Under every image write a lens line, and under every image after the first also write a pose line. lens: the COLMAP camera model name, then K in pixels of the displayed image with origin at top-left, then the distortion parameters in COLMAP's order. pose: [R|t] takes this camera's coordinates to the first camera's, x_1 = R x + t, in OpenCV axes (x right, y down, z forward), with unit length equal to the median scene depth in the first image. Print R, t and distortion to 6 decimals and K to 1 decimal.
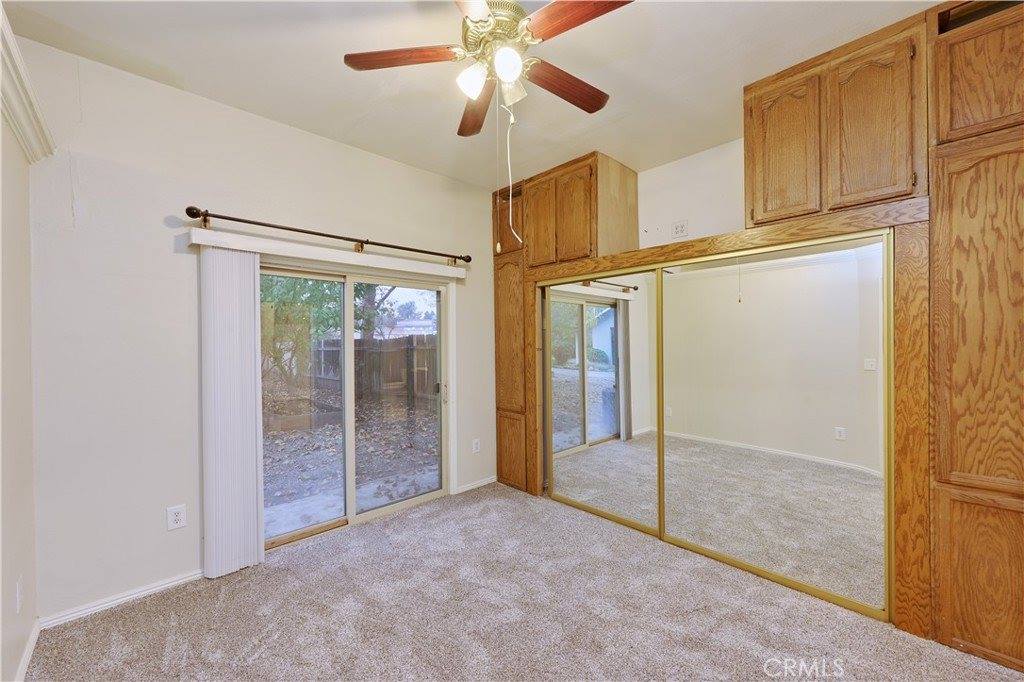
lens RADIAL K [[402.7, 0, 516.6], [0, 402.7, 344.5], [0, 0, 1]] dist [0.001560, 0.000069]
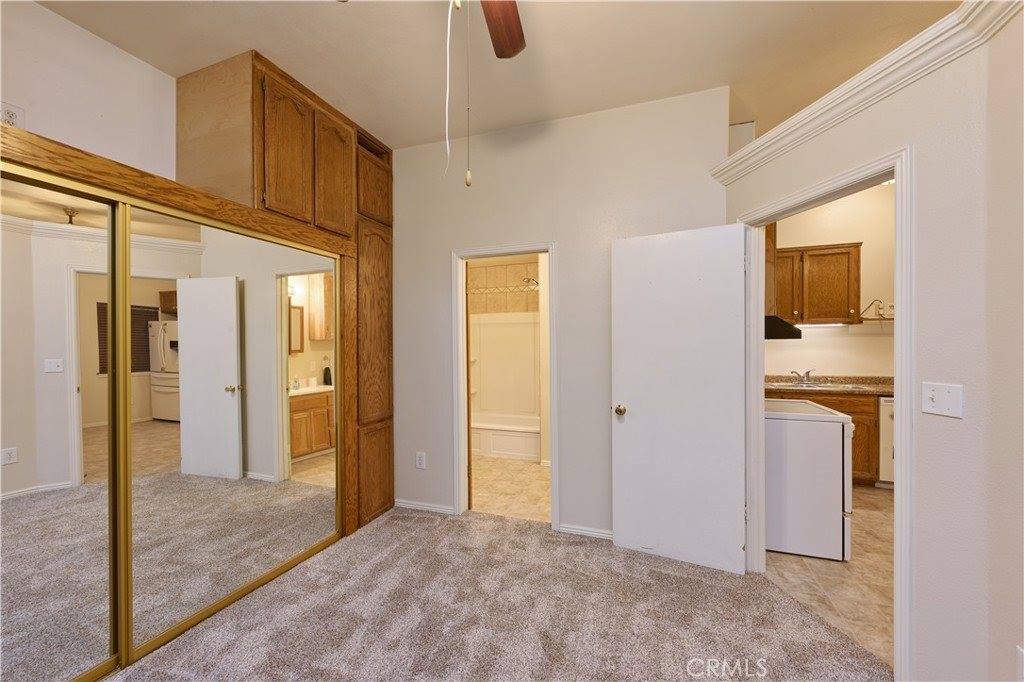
lens RADIAL K [[402.7, 0, 516.6], [0, 402.7, 344.5], [0, 0, 1]] dist [0.001560, 0.000069]
pose [[-0.452728, 0.007612, 0.891616, -0.534717], [0.011745, 0.999928, -0.002573, 0.028229], [-0.891571, 0.009307, -0.452785, 0.959835]]
